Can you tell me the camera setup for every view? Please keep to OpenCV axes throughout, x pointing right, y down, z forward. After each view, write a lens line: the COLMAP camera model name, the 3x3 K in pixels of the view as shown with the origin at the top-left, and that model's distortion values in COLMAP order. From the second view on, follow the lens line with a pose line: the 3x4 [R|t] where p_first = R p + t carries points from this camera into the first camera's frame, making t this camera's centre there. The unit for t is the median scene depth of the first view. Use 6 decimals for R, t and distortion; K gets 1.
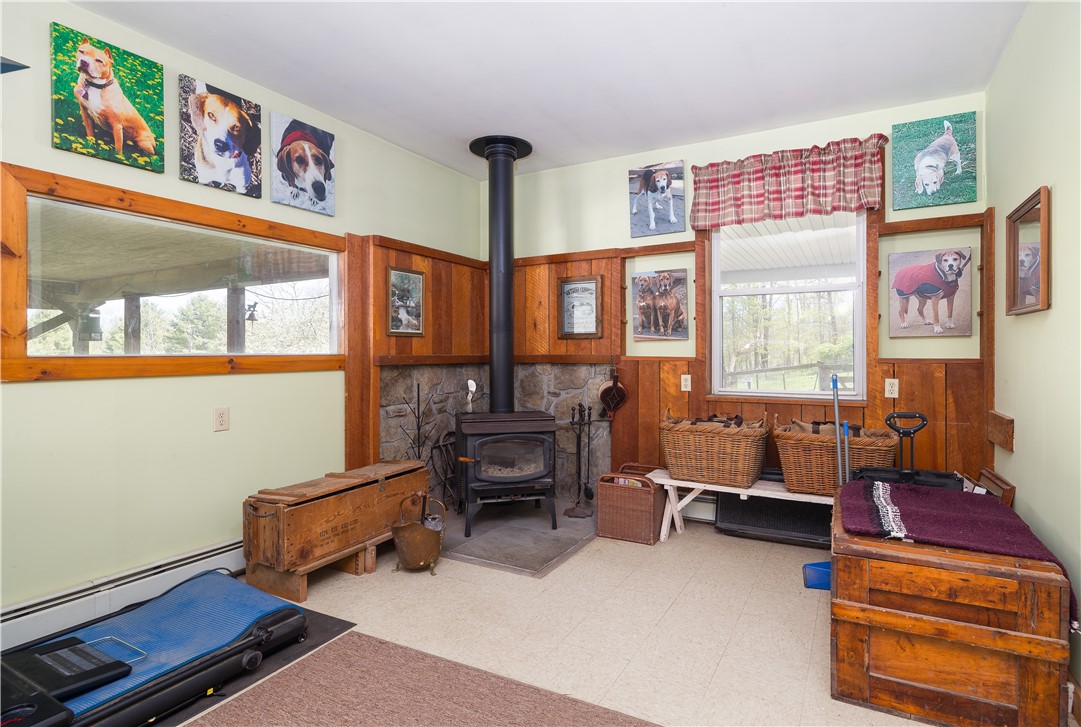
lens RADIAL K [[544.8, 0, 544.8], [0, 544.8, 355.8], [0, 0, 1]] dist [-0.006346, 0.001167]
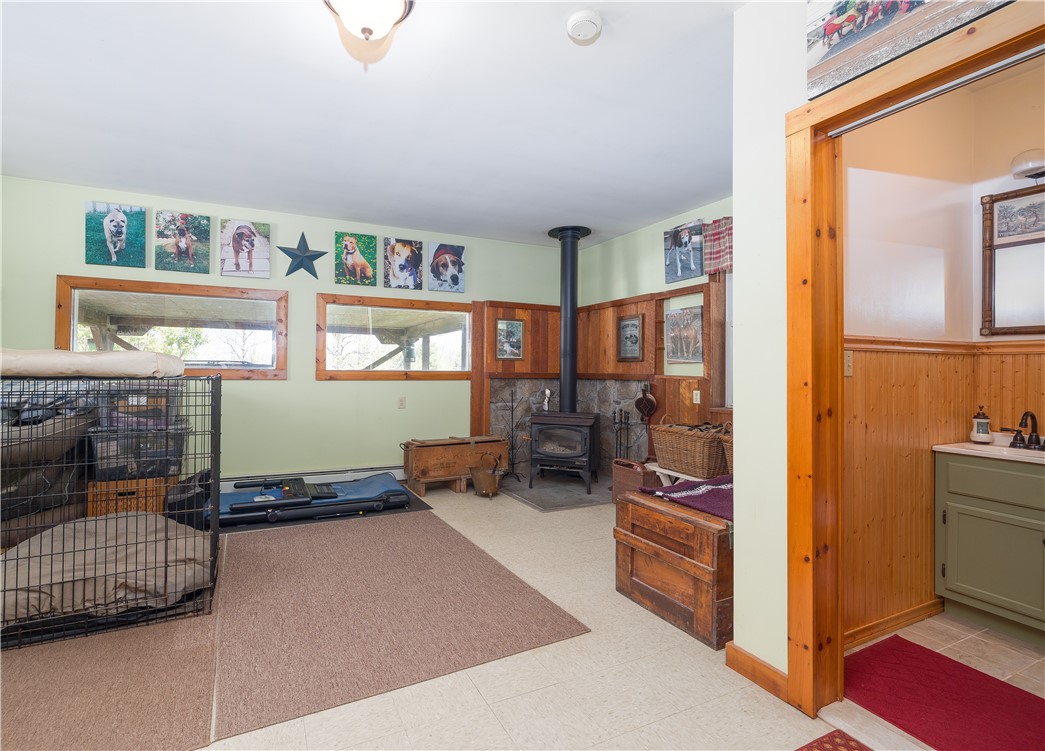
lens RADIAL K [[485.5, 0, 484.9], [0, 485.5, 366.4], [0, 0, 1]] dist [0.001859, -0.001194]
pose [[0.802761, 0.005884, -0.596271, 0.566976], [-0.015028, 0.999833, -0.010365, -0.001874], [0.596111, 0.017281, 0.802716, -0.203156]]
